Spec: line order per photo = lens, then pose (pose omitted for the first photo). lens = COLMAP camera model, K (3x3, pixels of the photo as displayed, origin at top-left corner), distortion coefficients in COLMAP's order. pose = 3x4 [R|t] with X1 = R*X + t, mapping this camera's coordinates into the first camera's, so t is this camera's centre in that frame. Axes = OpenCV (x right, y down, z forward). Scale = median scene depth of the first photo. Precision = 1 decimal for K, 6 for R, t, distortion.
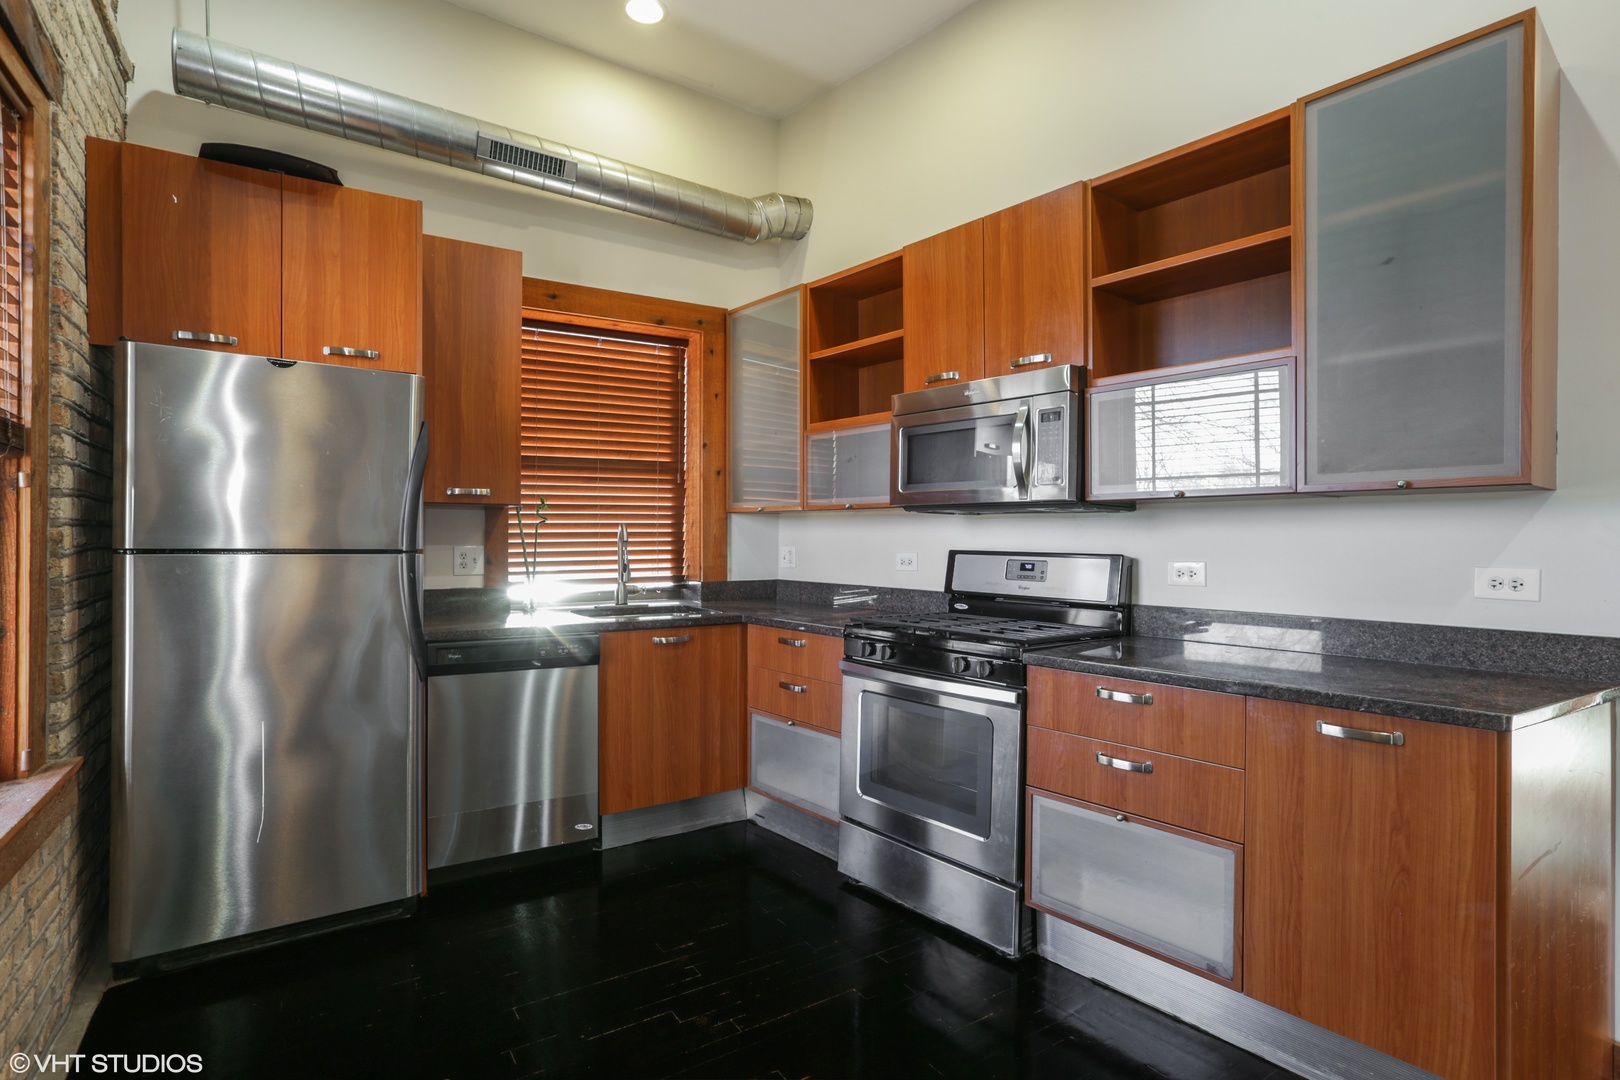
lens RADIAL K [[815.6, 0, 820.8], [0, 815.6, 539.1], [0, 0, 1]] dist [-0.023375, 0.012289]
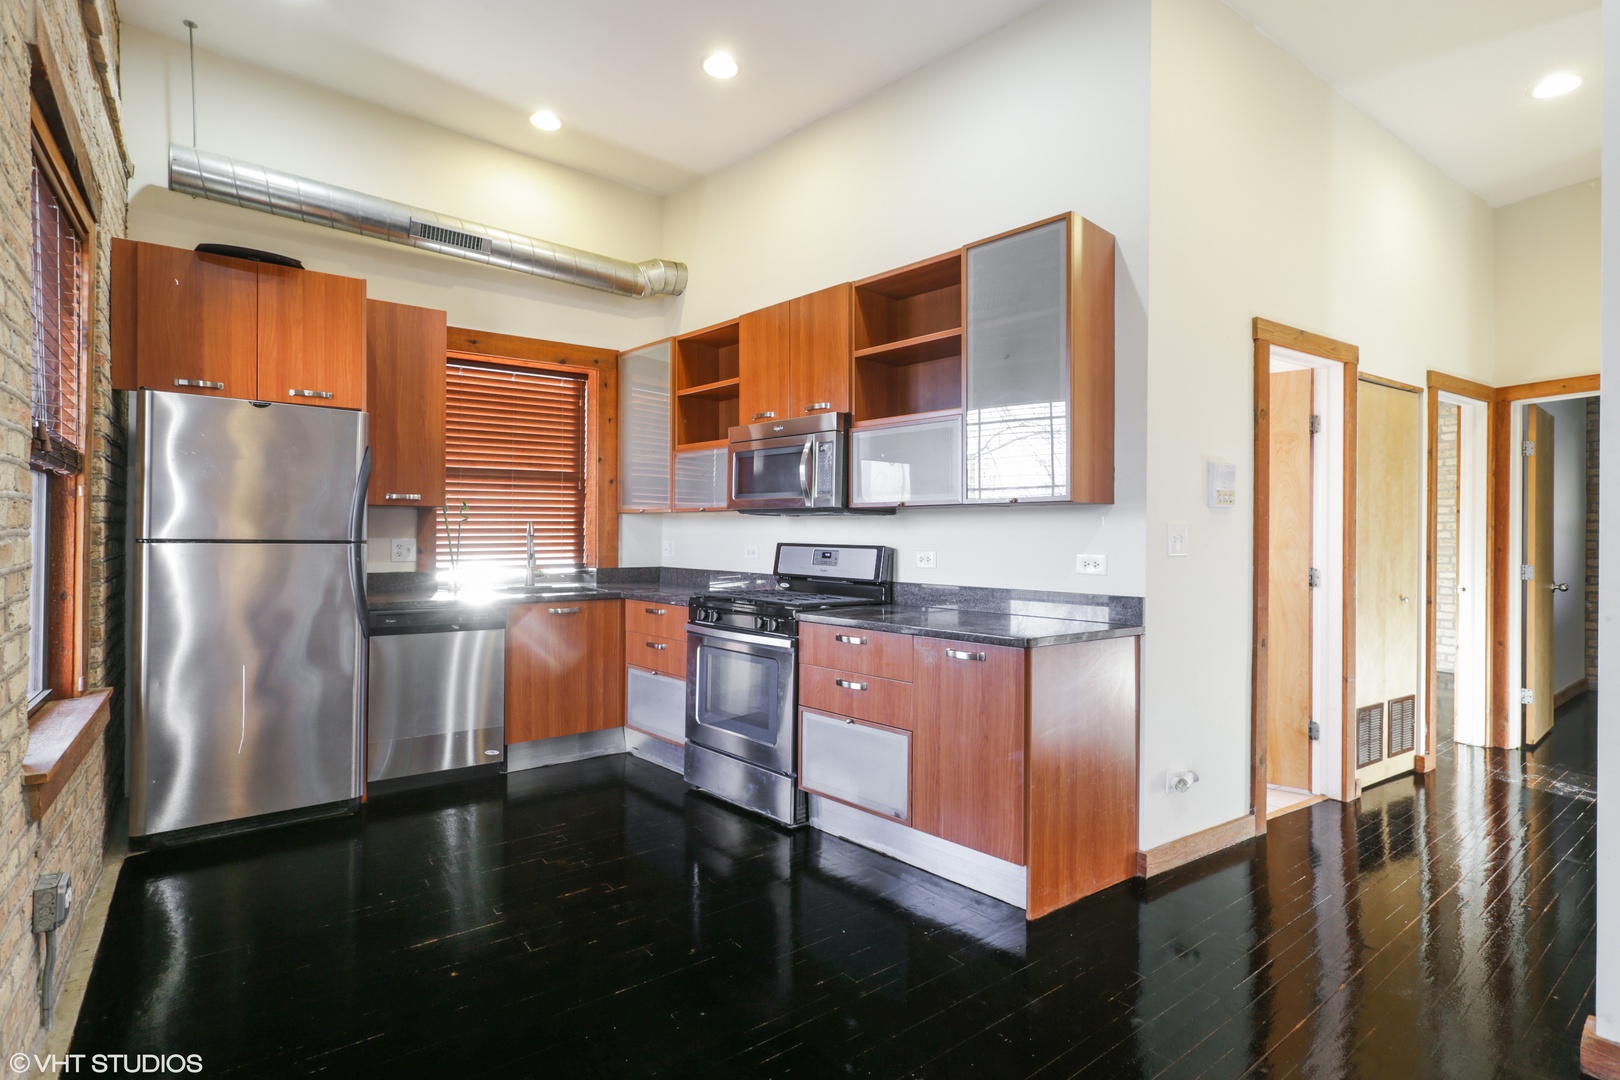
lens RADIAL K [[789.7, 0, 813.5], [0, 789.7, 533.2], [0, 0, 1]] dist [0.006817, -0.002083]
pose [[0.998112, 0.003376, 0.061321, 0.154513], [-0.003189, 0.999990, -0.003159, 0.001902], [-0.061331, 0.002958, 0.998113, -0.324084]]
